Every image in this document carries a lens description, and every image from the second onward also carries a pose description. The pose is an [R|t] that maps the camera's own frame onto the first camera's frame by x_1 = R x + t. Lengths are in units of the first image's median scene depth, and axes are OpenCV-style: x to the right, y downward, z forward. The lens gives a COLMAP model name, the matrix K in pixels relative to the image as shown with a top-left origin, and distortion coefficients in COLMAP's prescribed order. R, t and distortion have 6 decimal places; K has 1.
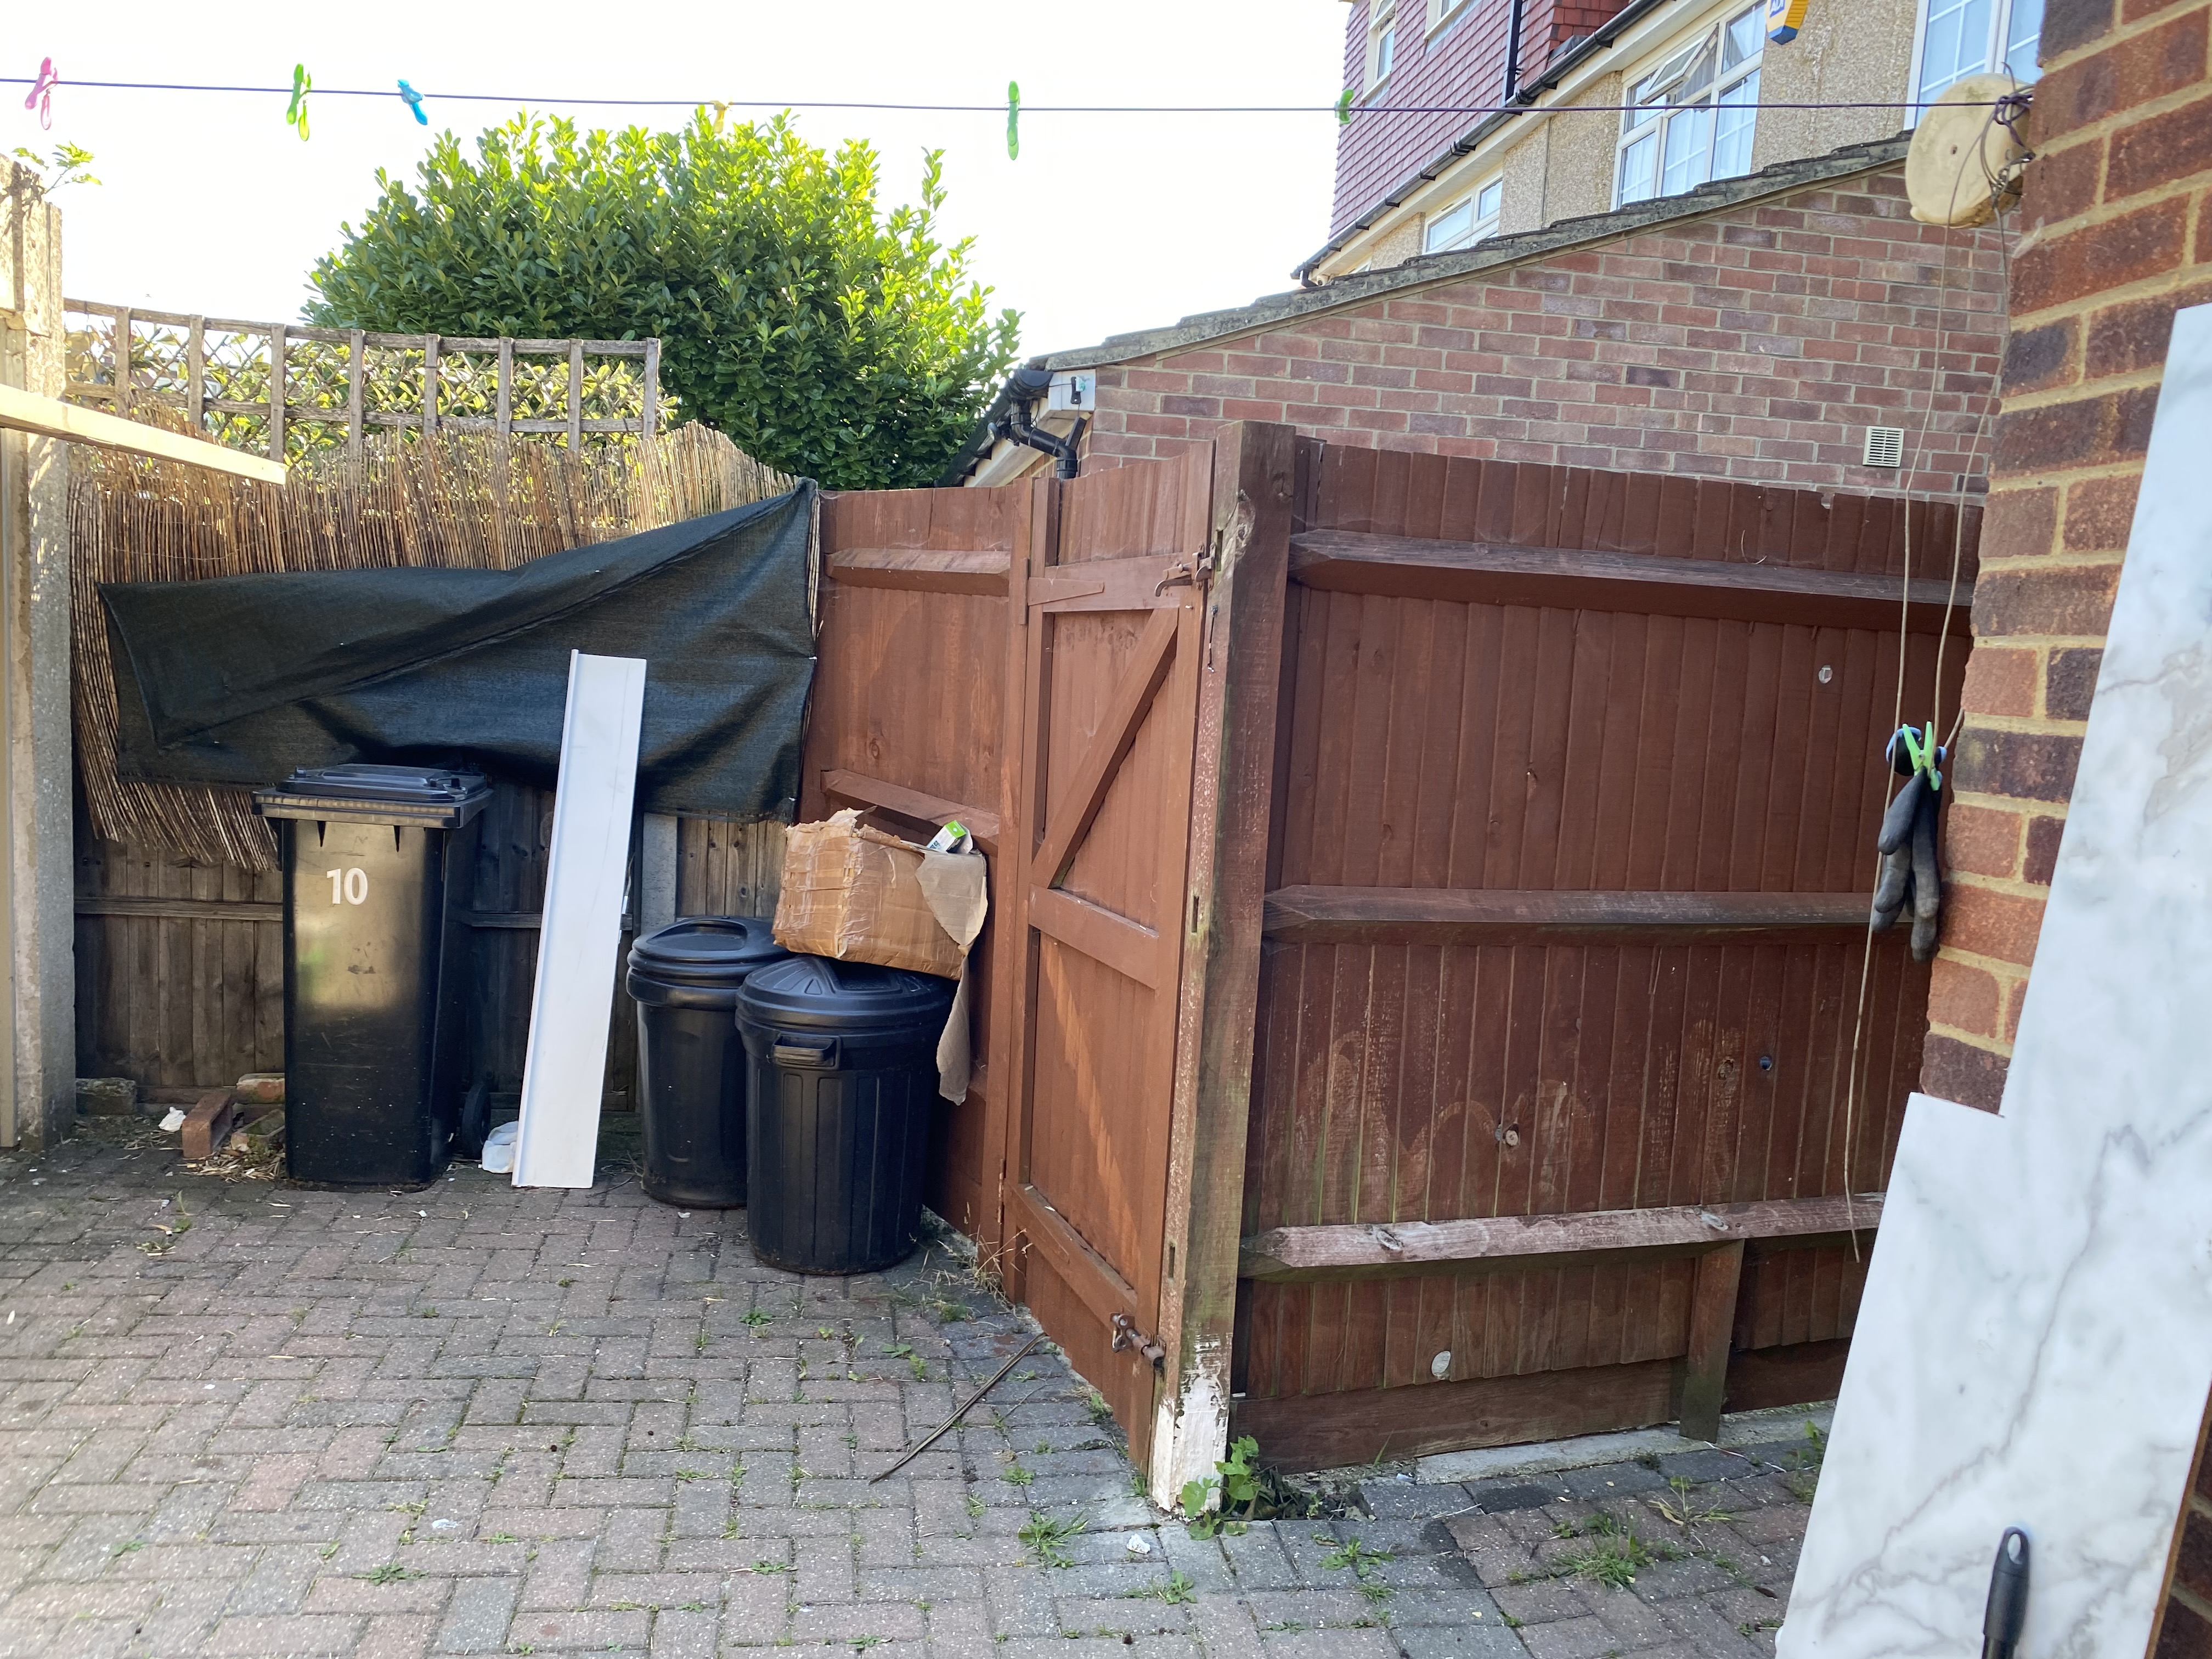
lens RADIAL K [[1720.0, 0, 1096.4], [0, 1720.0, 838.8], [0, 0, 1]] dist [0.003724, 0.000599]
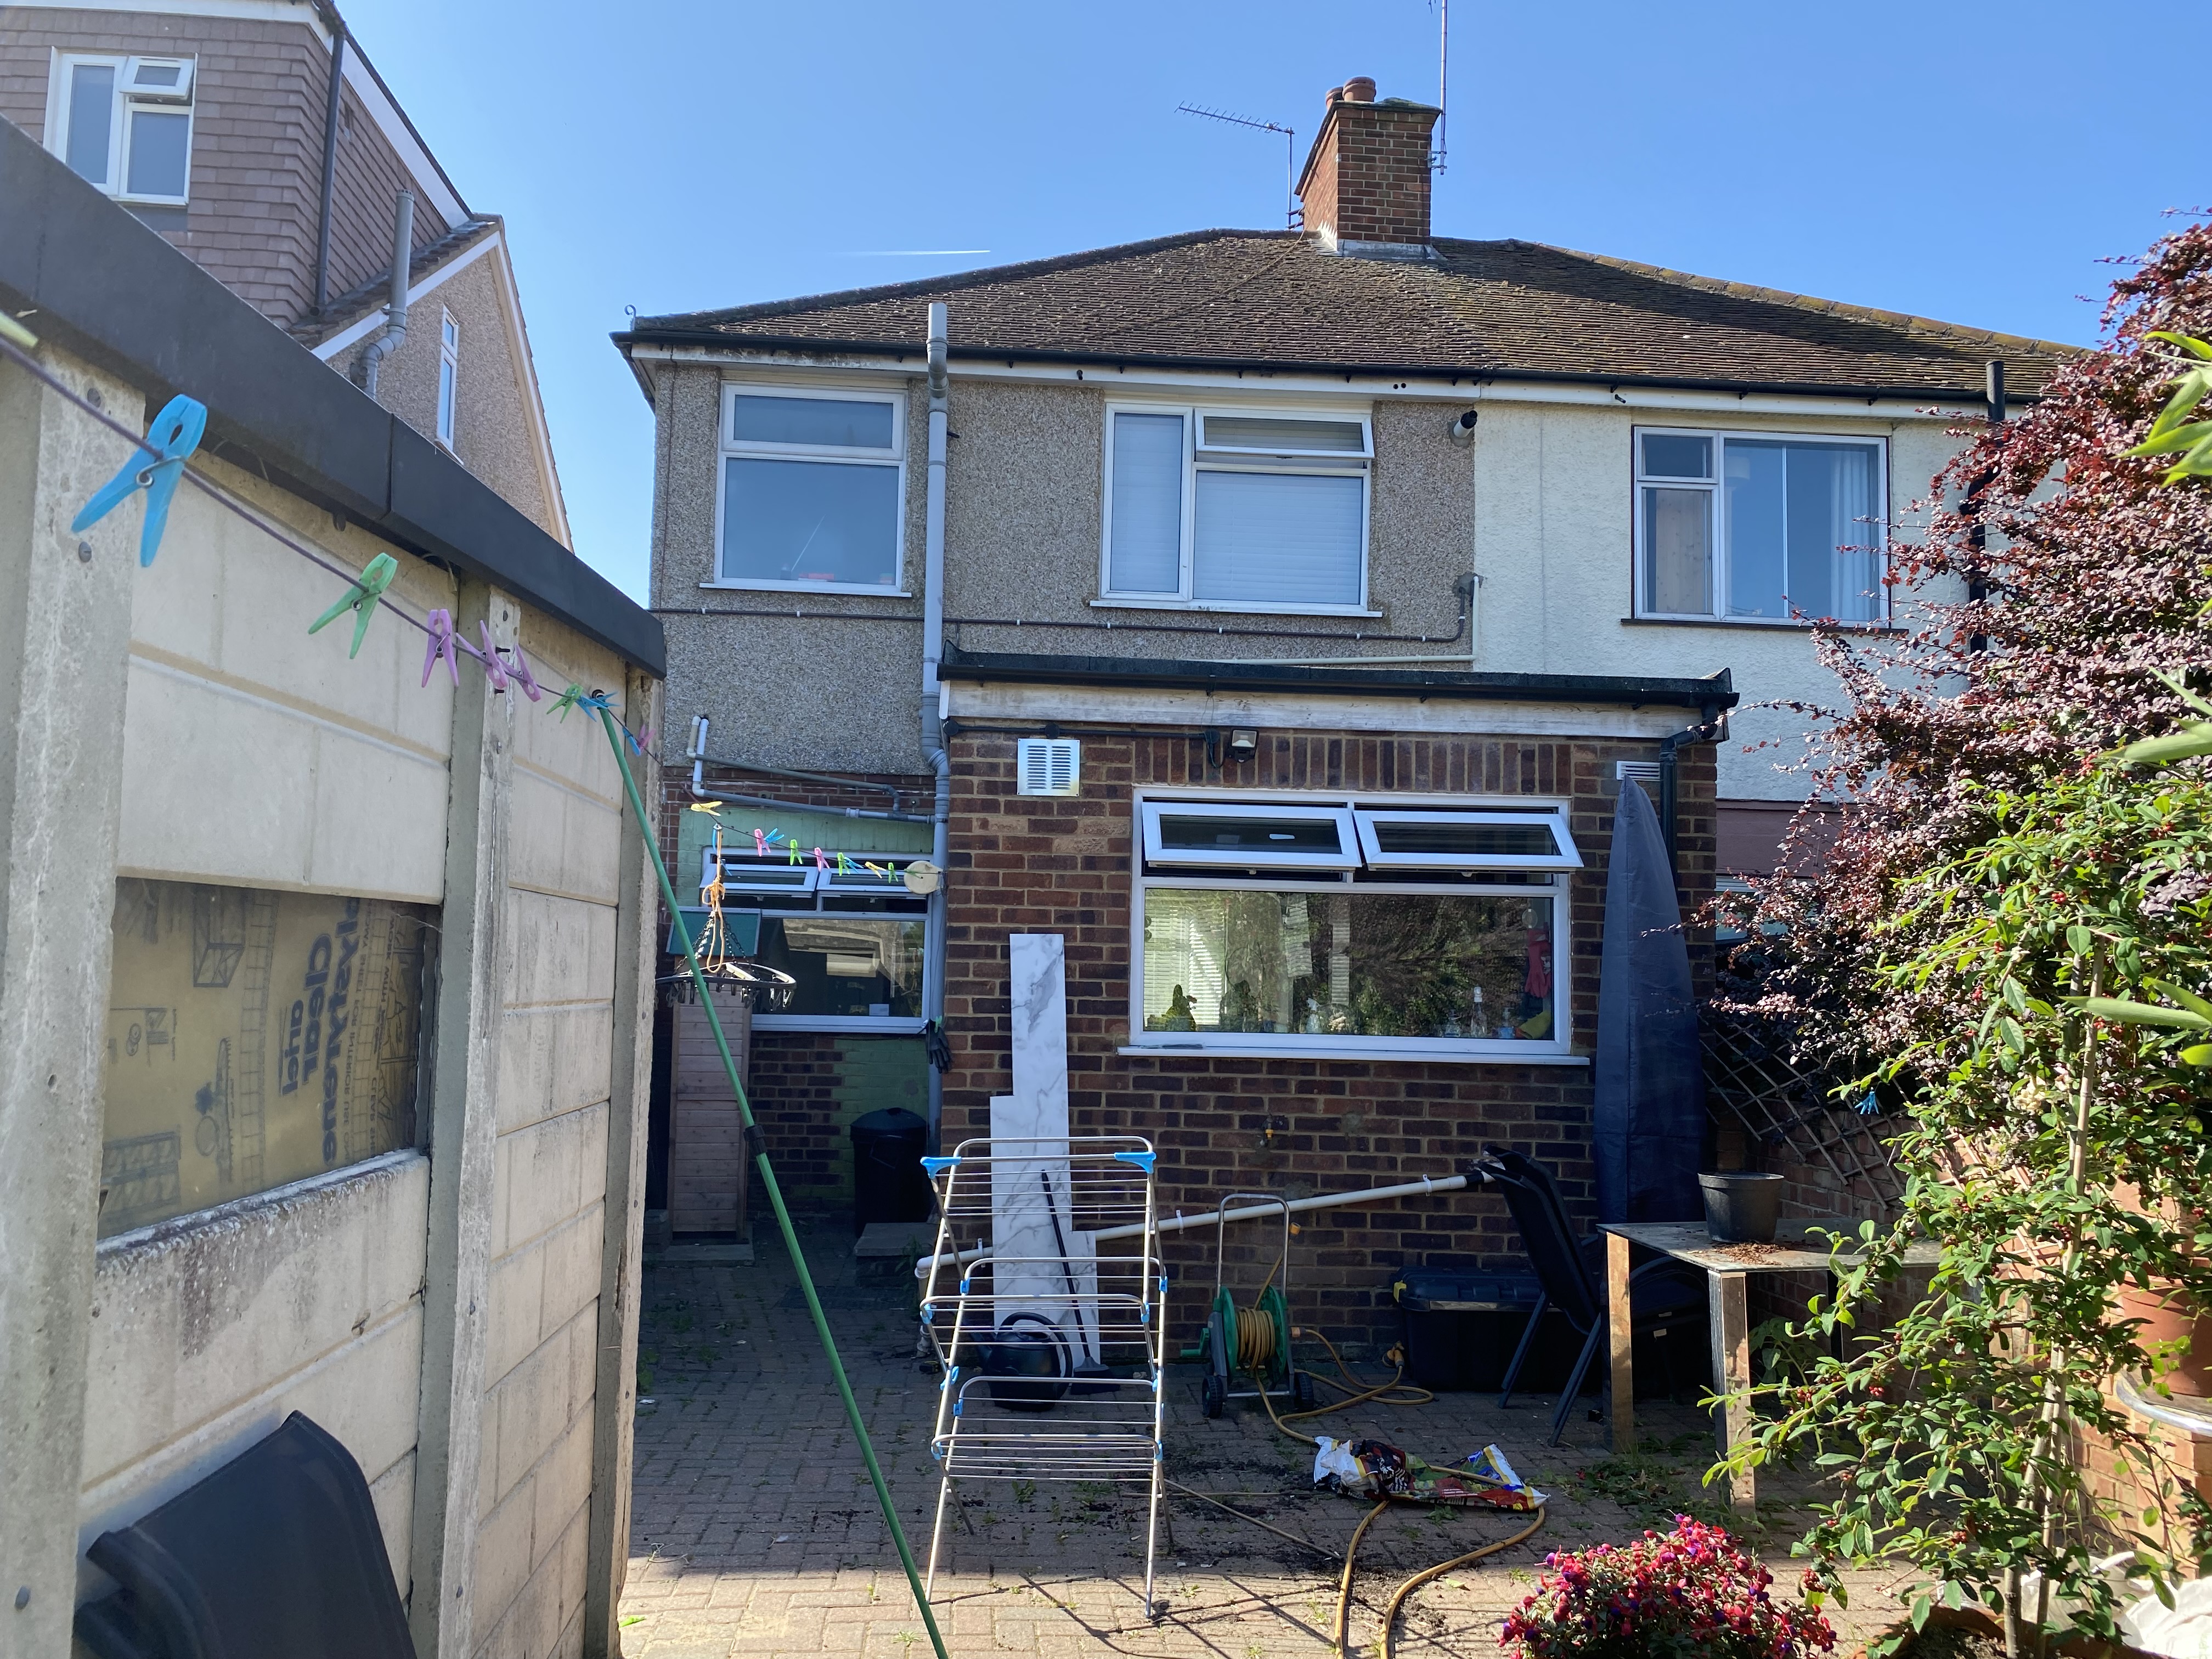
lens RADIAL K [[1720.0, 0, 1096.4], [0, 1720.0, 838.8], [0, 0, 1]] dist [0.003724, 0.000599]
pose [[0.084478, 0.026152, 0.996082, -0.474008], [0.101152, 0.994266, -0.034683, -0.040558], [-0.991278, 0.103686, 0.081348, 0.031257]]
